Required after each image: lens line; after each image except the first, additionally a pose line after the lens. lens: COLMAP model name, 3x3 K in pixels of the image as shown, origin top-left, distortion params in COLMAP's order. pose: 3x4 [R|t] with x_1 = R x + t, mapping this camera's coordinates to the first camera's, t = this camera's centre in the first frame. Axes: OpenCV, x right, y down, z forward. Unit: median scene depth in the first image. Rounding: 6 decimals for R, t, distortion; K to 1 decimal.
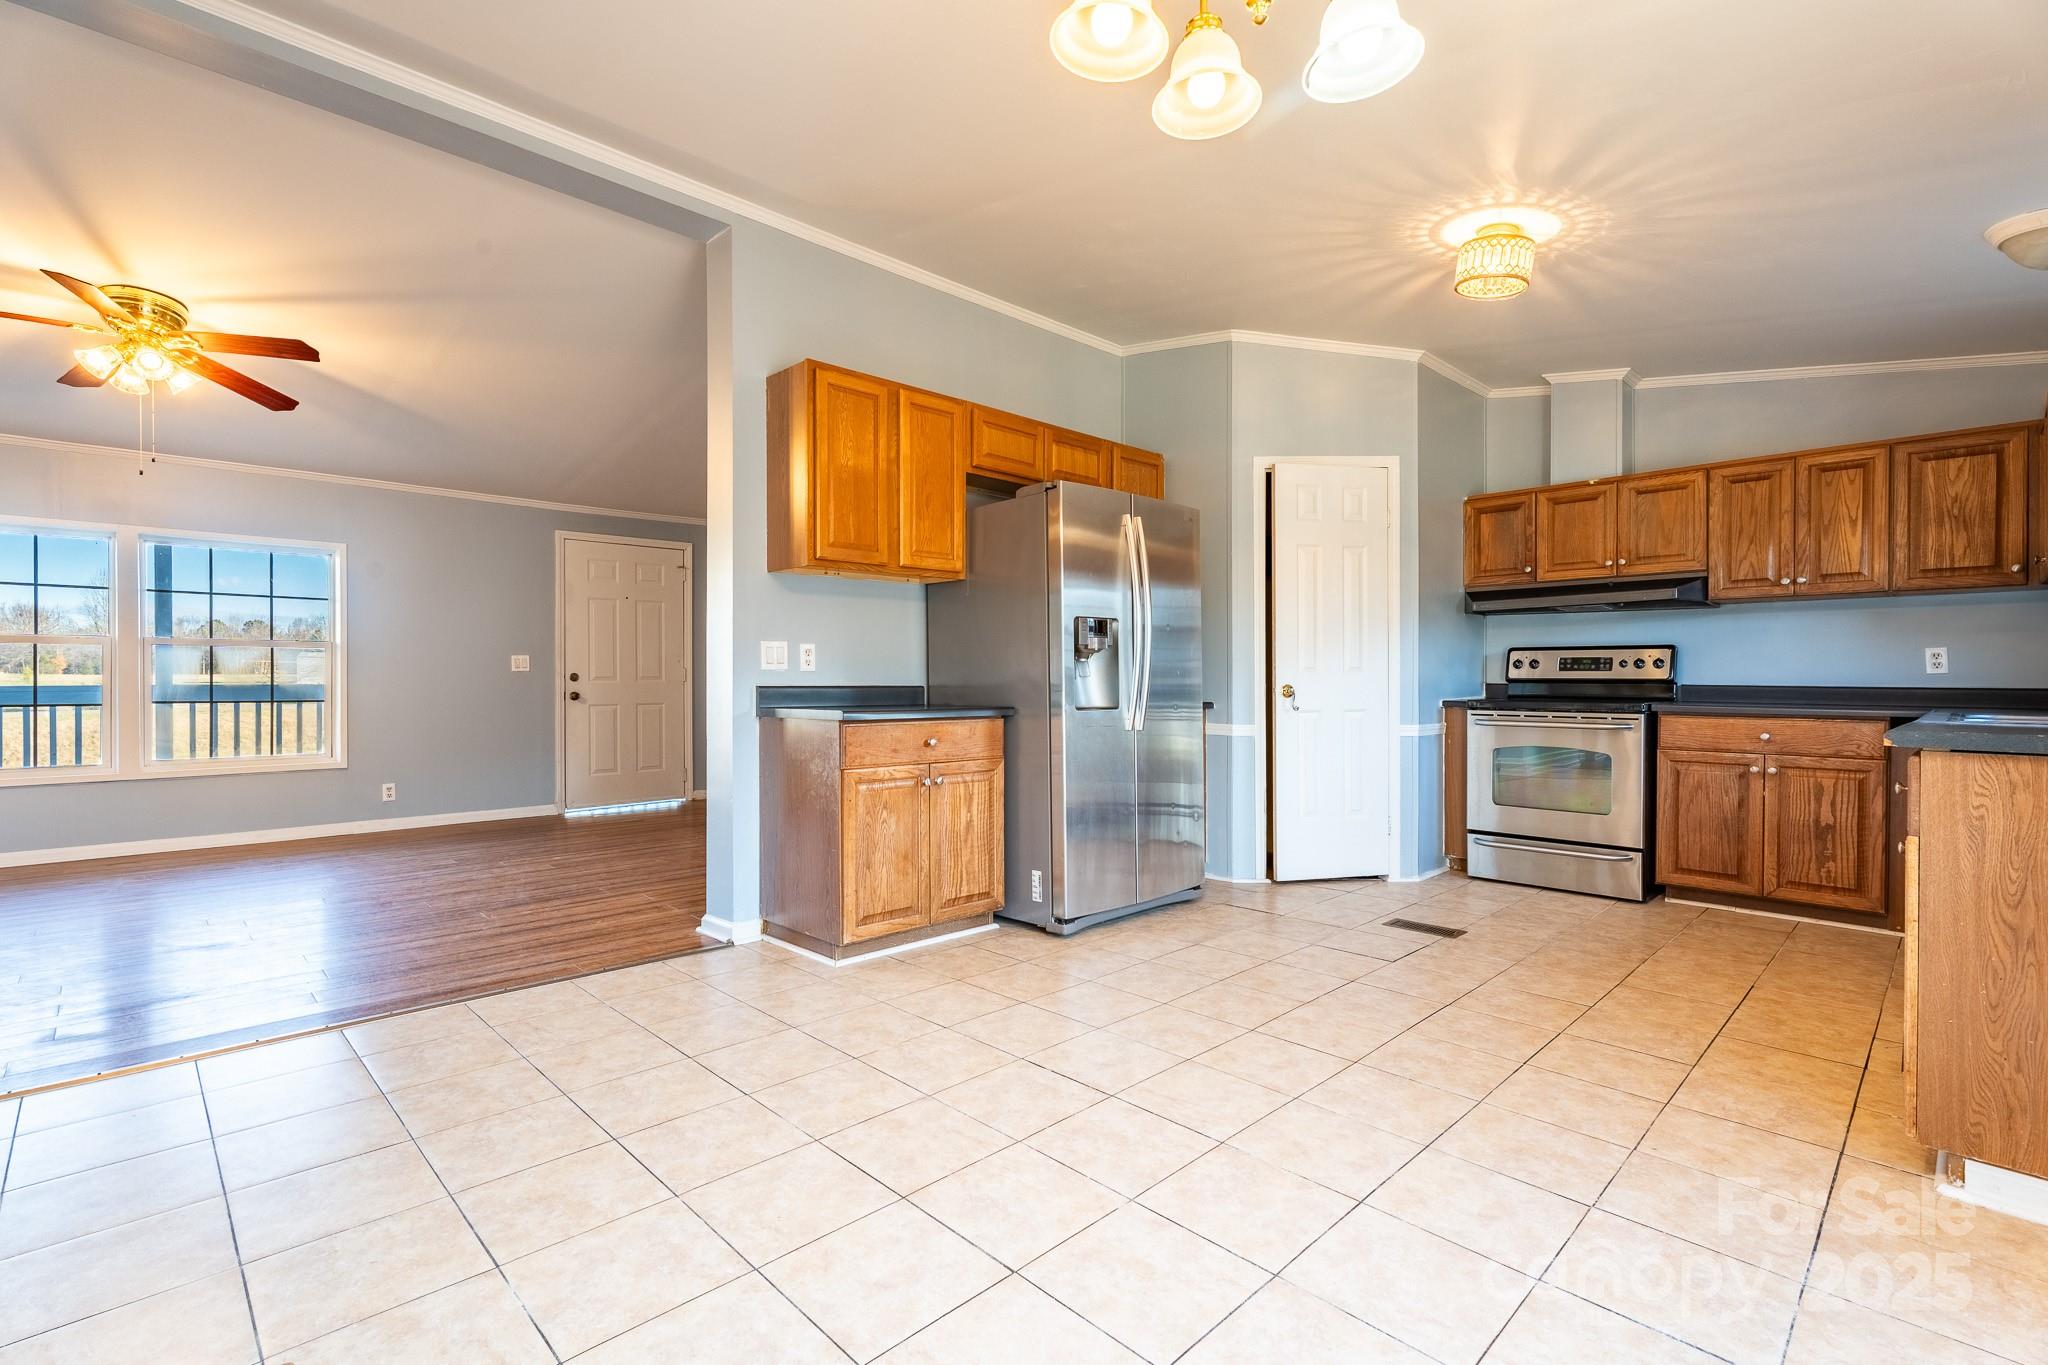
lens RADIAL K [[929.7, 0, 998.4], [0, 929.7, 680.9], [0, 0, 1]] dist [0.002448, 0.000324]
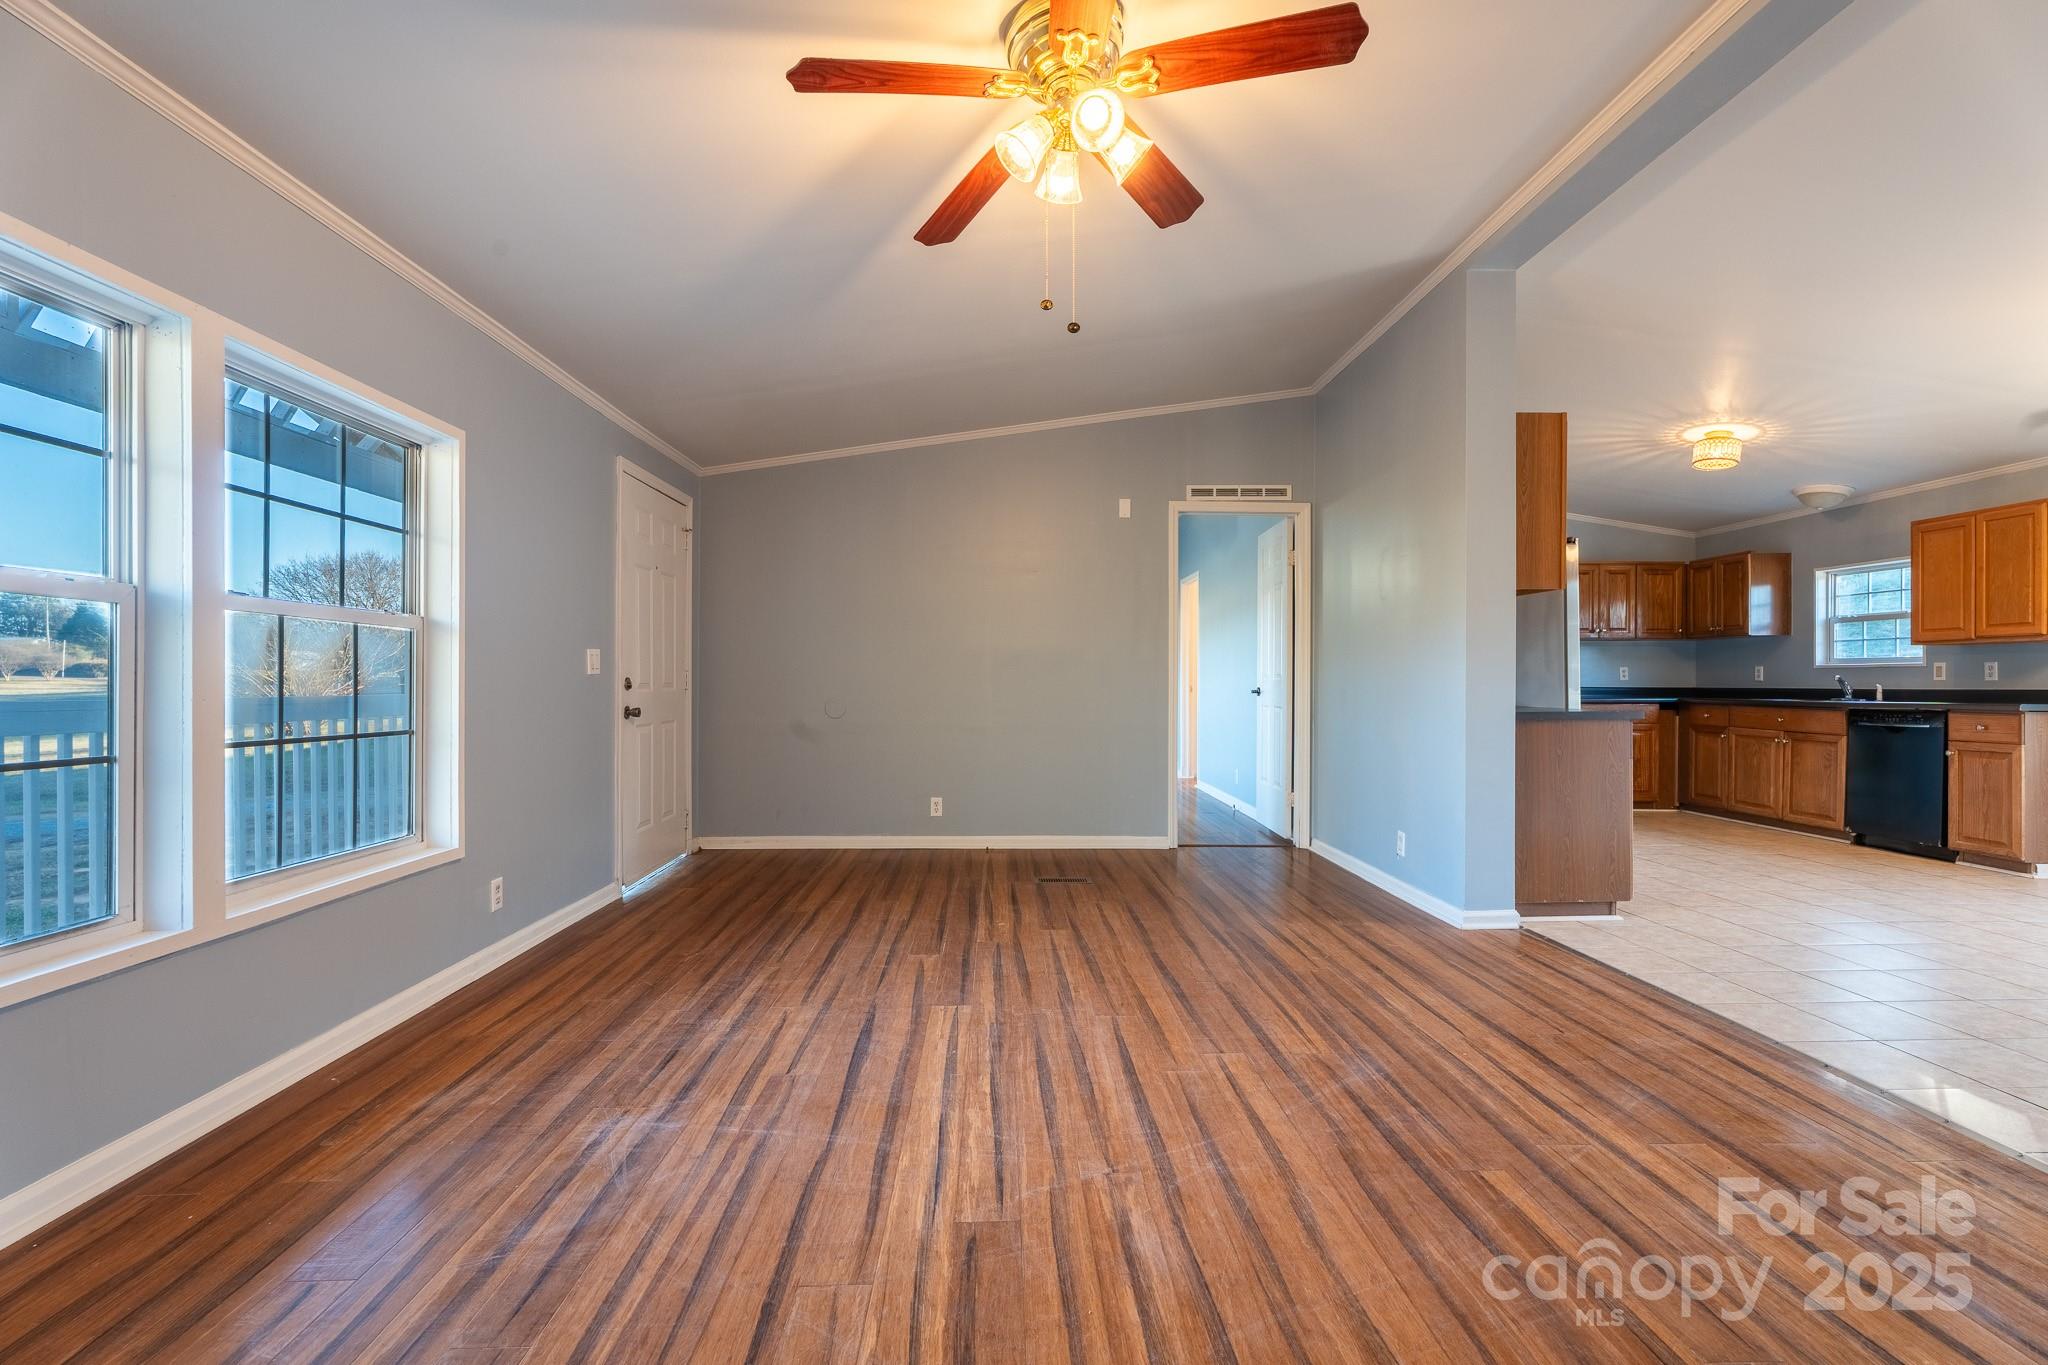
lens RADIAL K [[929.7, 0, 1015.6], [0, 929.7, 672.9], [0, 0, 1]] dist [0.002448, 0.000324]
pose [[0.669952, 0.006016, 0.742380, -1.387743], [0.003164, 0.999935, -0.010958, -0.006562], [-0.742398, 0.009690, 0.669889, 0.656780]]
